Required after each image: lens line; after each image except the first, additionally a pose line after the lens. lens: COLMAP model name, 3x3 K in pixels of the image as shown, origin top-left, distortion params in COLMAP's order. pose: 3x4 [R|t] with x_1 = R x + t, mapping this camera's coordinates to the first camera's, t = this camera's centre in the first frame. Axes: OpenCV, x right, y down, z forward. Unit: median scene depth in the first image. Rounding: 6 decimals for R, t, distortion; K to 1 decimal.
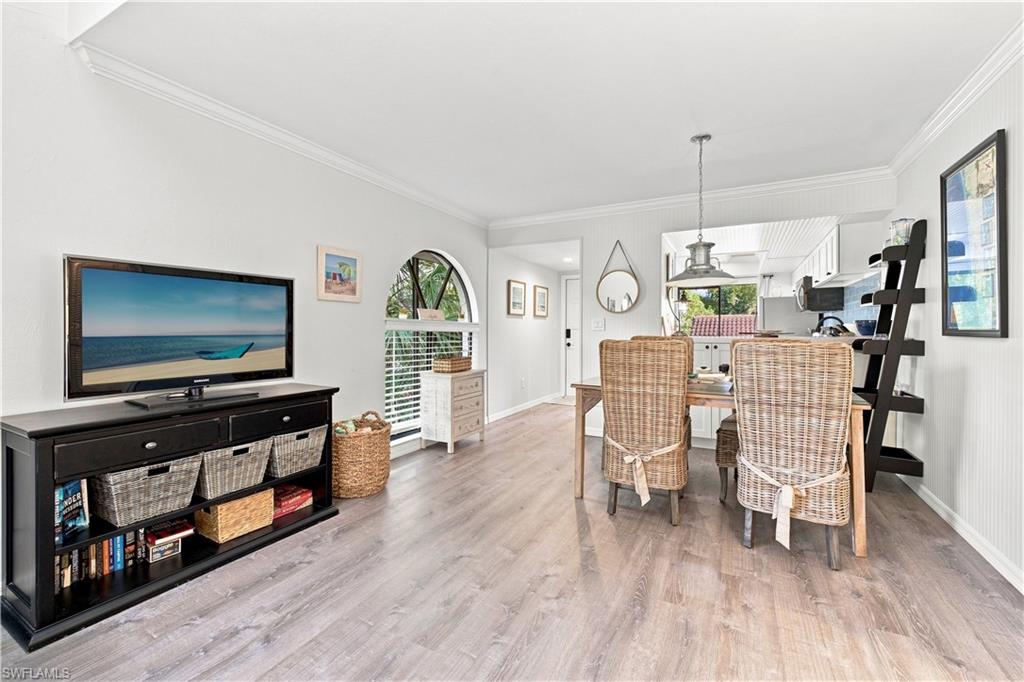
lens RADIAL K [[427.6, 0, 514.7], [0, 427.6, 330.4], [0, 0, 1]] dist [0.004867, 0.000598]
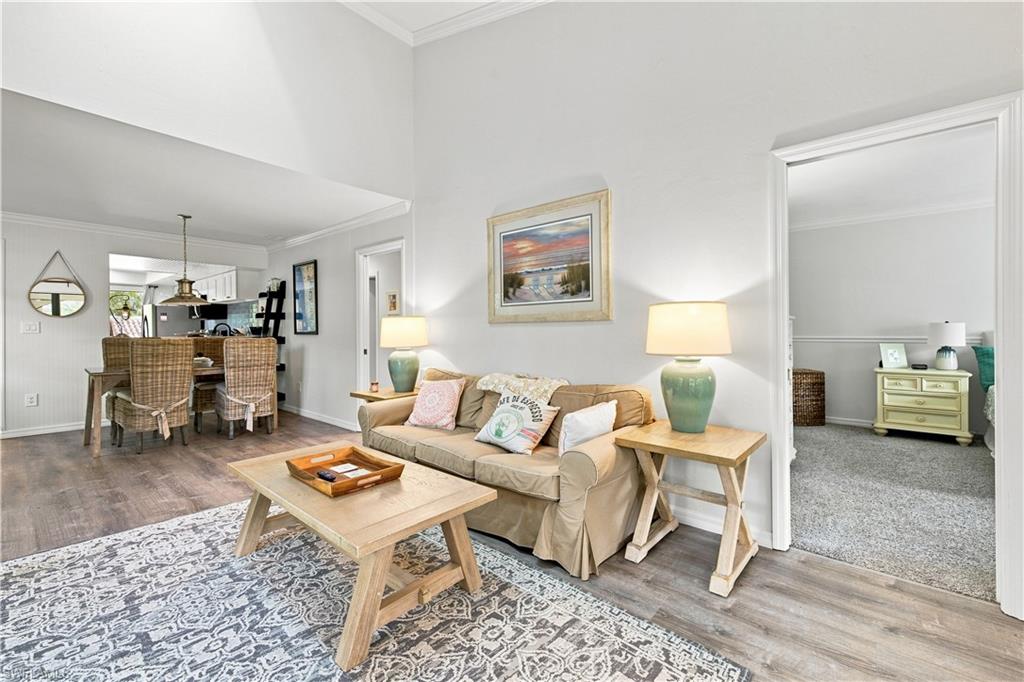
lens RADIAL K [[424.6, 0, 514.1], [0, 424.6, 333.4], [0, 0, 1]] dist [0.002586, 0.000140]
pose [[0.215697, -0.007132, 0.976434, -0.996121], [0.003459, 0.999973, 0.006540, -0.003428], [-0.976454, 0.001967, 0.215716, -0.655648]]
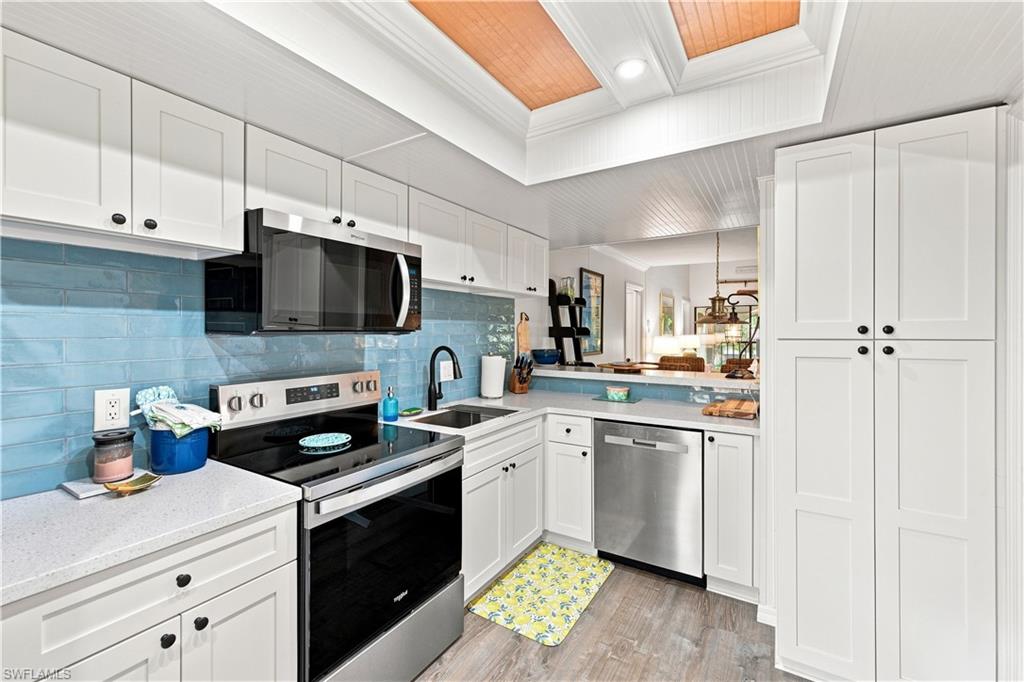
lens RADIAL K [[431.1, 0, 513.1], [0, 431.1, 334.9], [0, 0, 1]] dist [0.000890, 0.000007]
pose [[-0.997187, 0.002220, 0.074921, 1.166782], [0.002881, 0.999958, 0.008721, -0.095774], [-0.074898, 0.008912, -0.997151, 2.885503]]
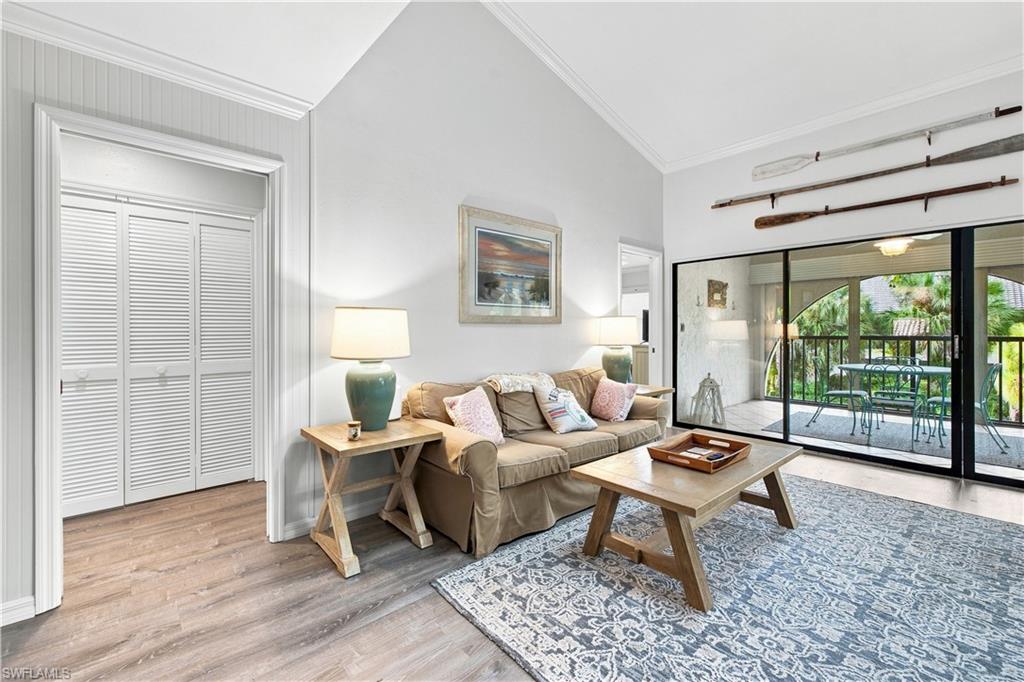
lens RADIAL K [[427.6, 0, 514.7], [0, 427.6, 330.4], [0, 0, 1]] dist [0.004867, 0.000598]
pose [[-0.938394, 0.000597, 0.345566, -0.233785], [0.000246, 0.999999, -0.001060, -0.004449], [-0.345566, -0.000910, -0.938394, 0.828995]]
